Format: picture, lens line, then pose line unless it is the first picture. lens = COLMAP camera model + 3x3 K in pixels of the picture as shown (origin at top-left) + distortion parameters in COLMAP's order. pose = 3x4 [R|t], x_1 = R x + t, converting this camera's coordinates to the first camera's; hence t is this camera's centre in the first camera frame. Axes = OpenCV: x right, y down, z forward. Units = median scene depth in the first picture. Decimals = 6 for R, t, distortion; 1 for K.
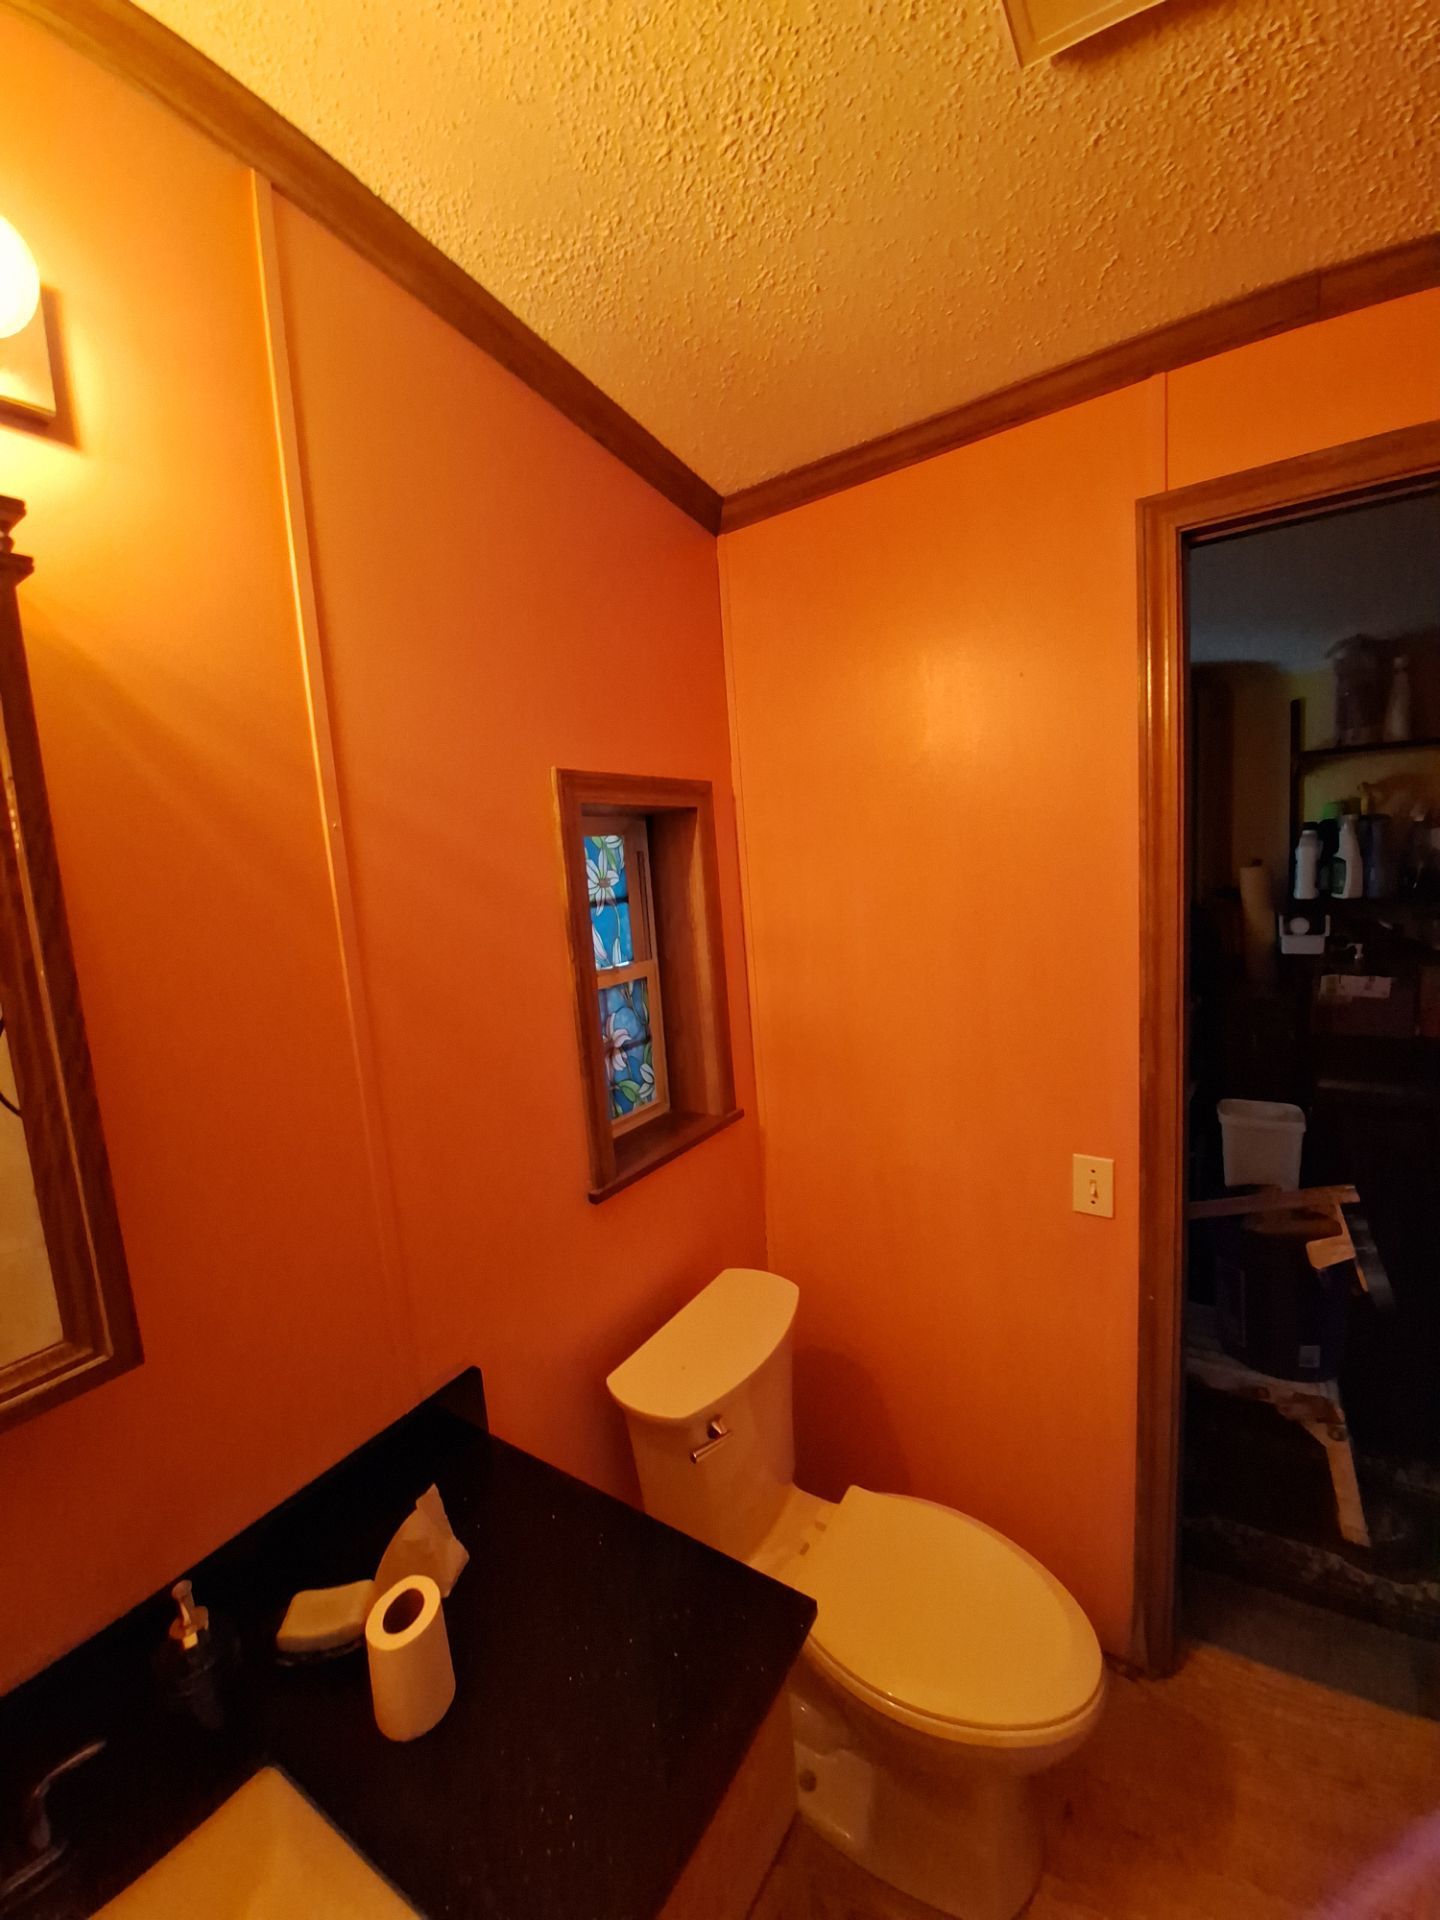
lens RADIAL K [[751.2, 0, 718.8], [0, 751.2, 955.2], [0, 0, 1]] dist [0.001396, -0.011268]
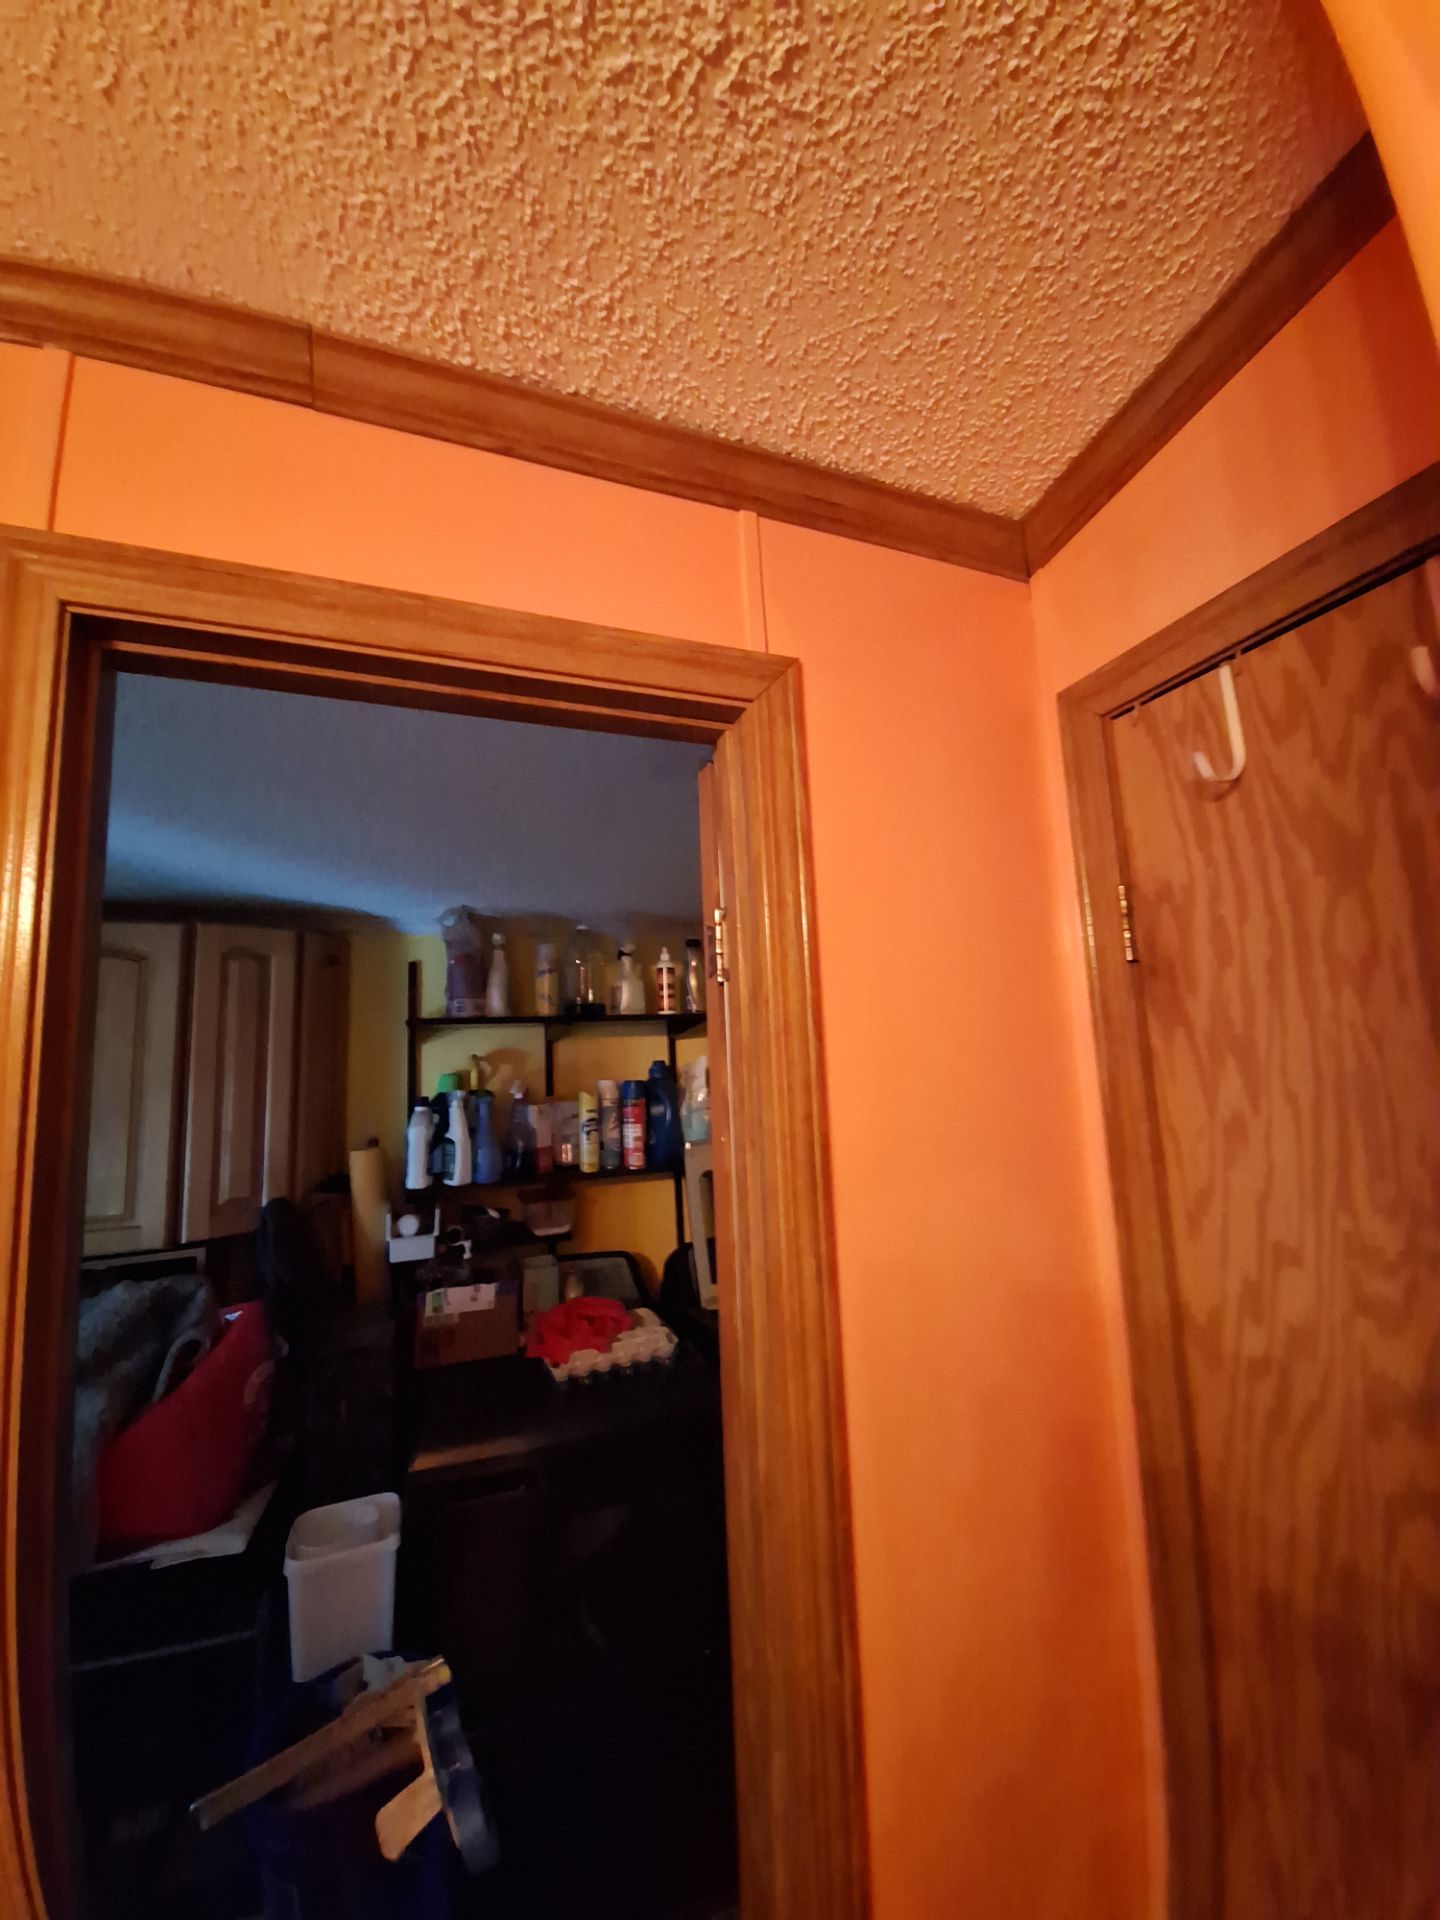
lens RADIAL K [[751.2, 0, 718.8], [0, 751.2, 955.2], [0, 0, 1]] dist [0.001396, -0.011268]
pose [[0.570671, 0.151760, 0.807034, 0.258498], [0.101832, 0.962111, -0.252930, -0.082330], [-0.814840, 0.226522, 0.533594, 0.211486]]
